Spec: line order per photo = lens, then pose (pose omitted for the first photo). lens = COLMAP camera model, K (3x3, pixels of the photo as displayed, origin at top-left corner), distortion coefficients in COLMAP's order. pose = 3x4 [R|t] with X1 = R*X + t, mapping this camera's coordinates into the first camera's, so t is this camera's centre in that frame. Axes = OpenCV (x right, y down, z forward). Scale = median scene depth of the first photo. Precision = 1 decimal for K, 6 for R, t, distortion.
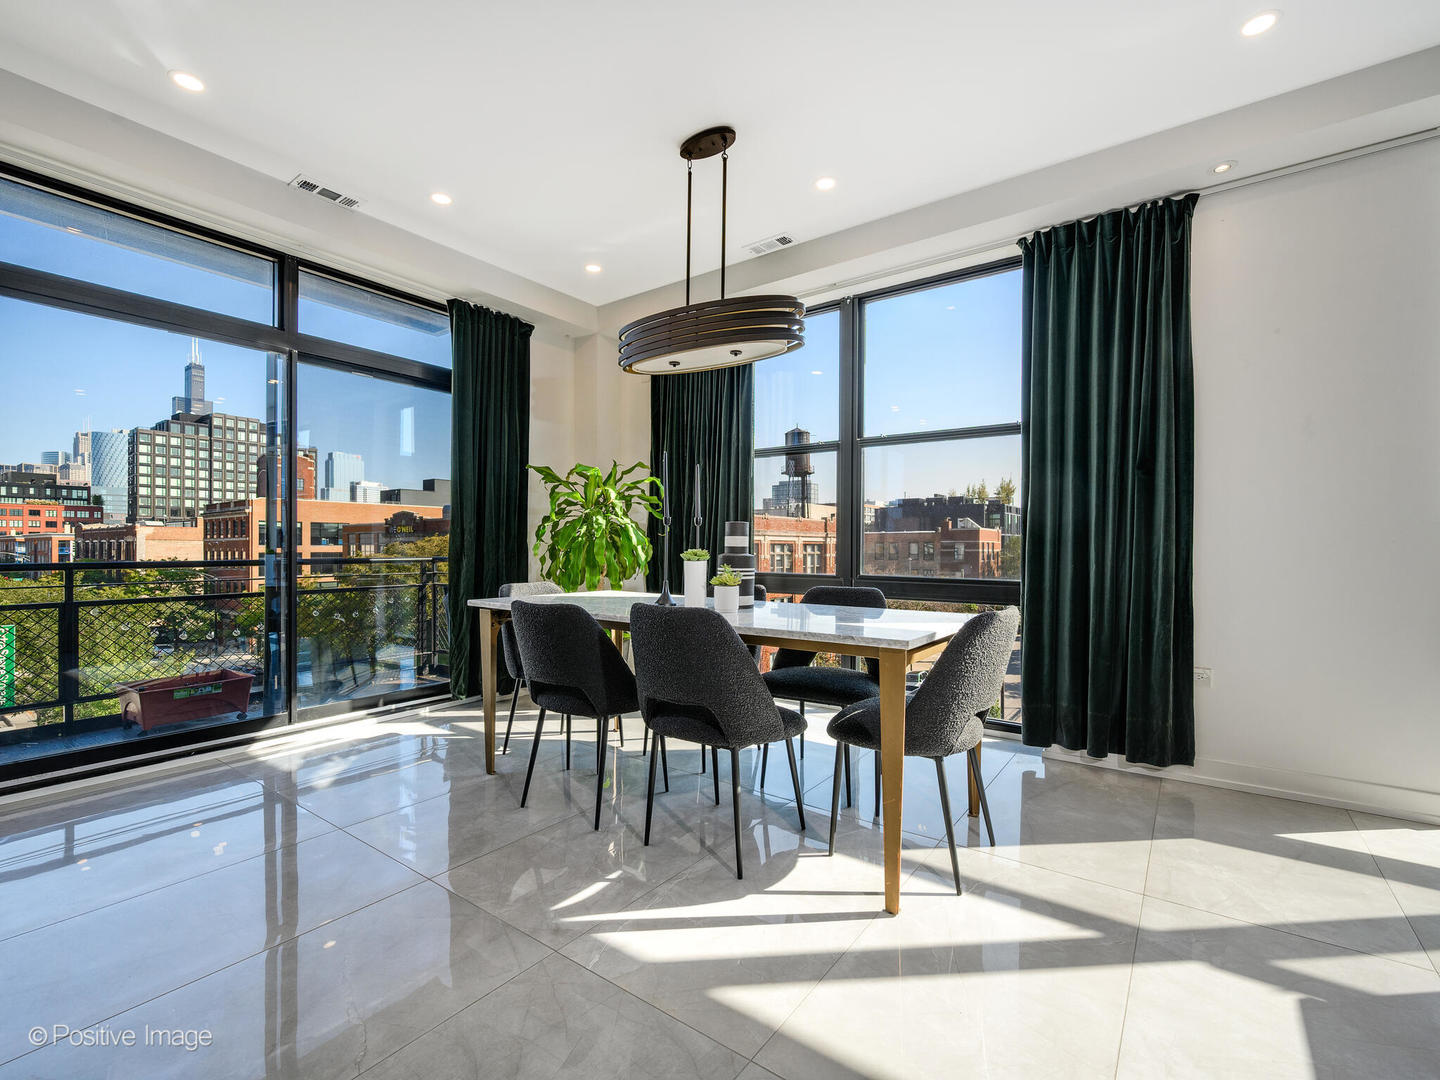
lens RADIAL K [[636.2, 0, 720.0], [0, 636.2, 540.0], [0, 0, 1]] dist [-0.000041, 0.000153]
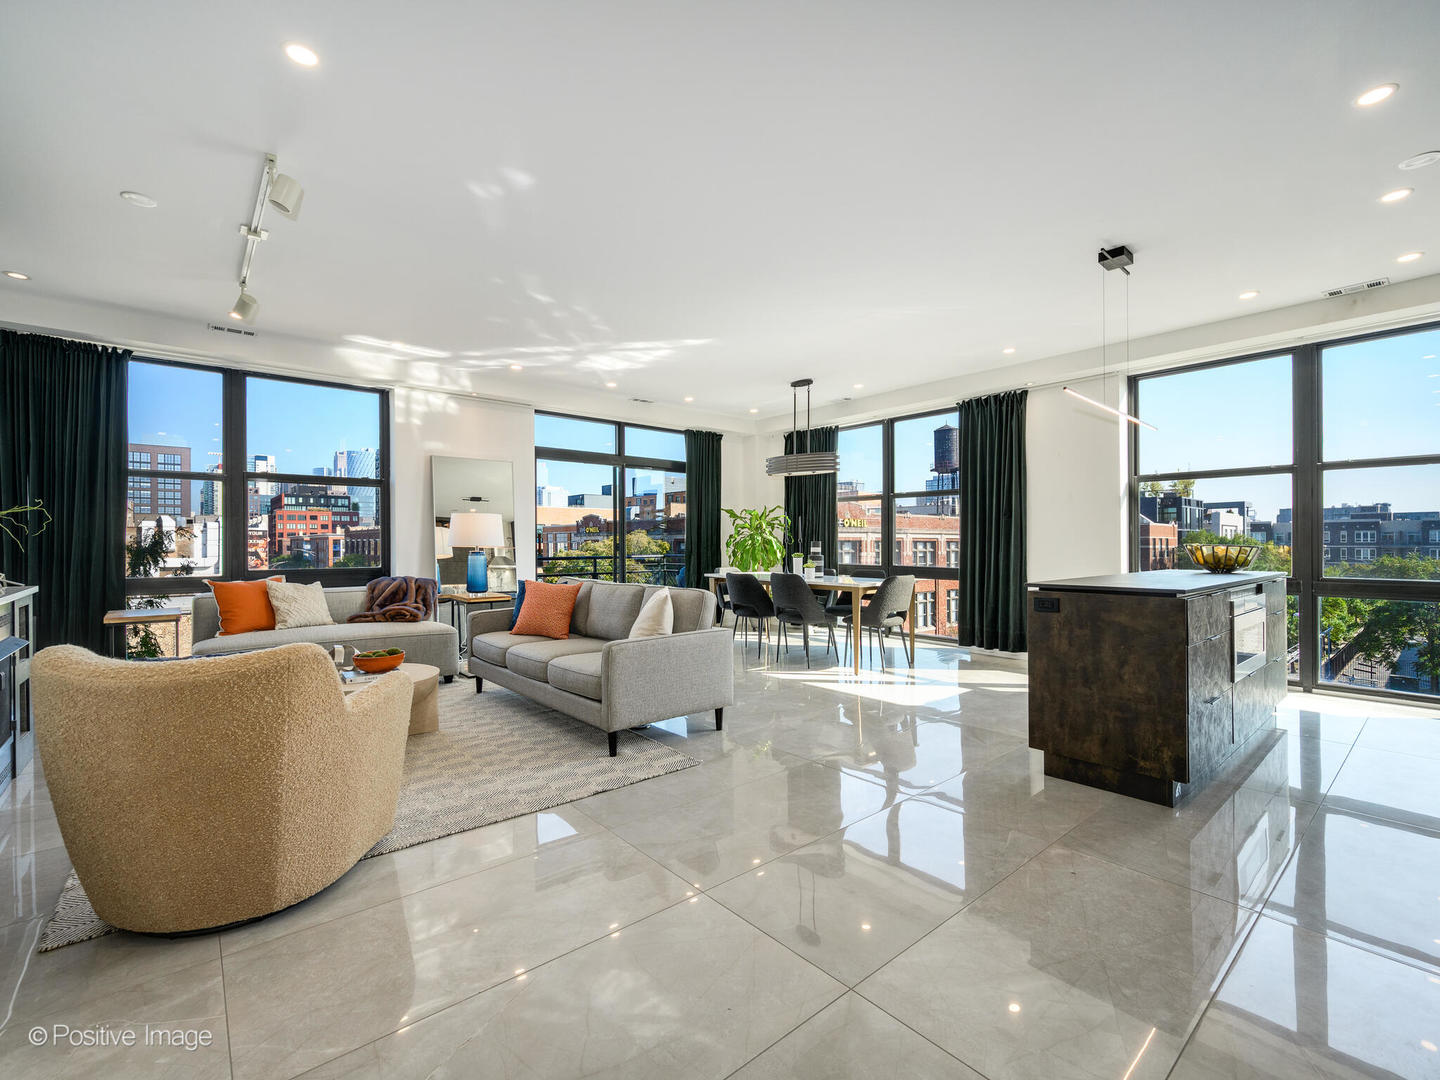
lens RADIAL K [[634.4, 0, 737.9], [0, 634.4, 534.8], [0, 0, 1]] dist [-0.002509, -0.000173]
pose [[0.977914, -0.004781, -0.208951, 0.157534], [0.004334, 0.999987, -0.002599, -0.032172], [0.208961, 0.001636, 0.977923, -0.914045]]
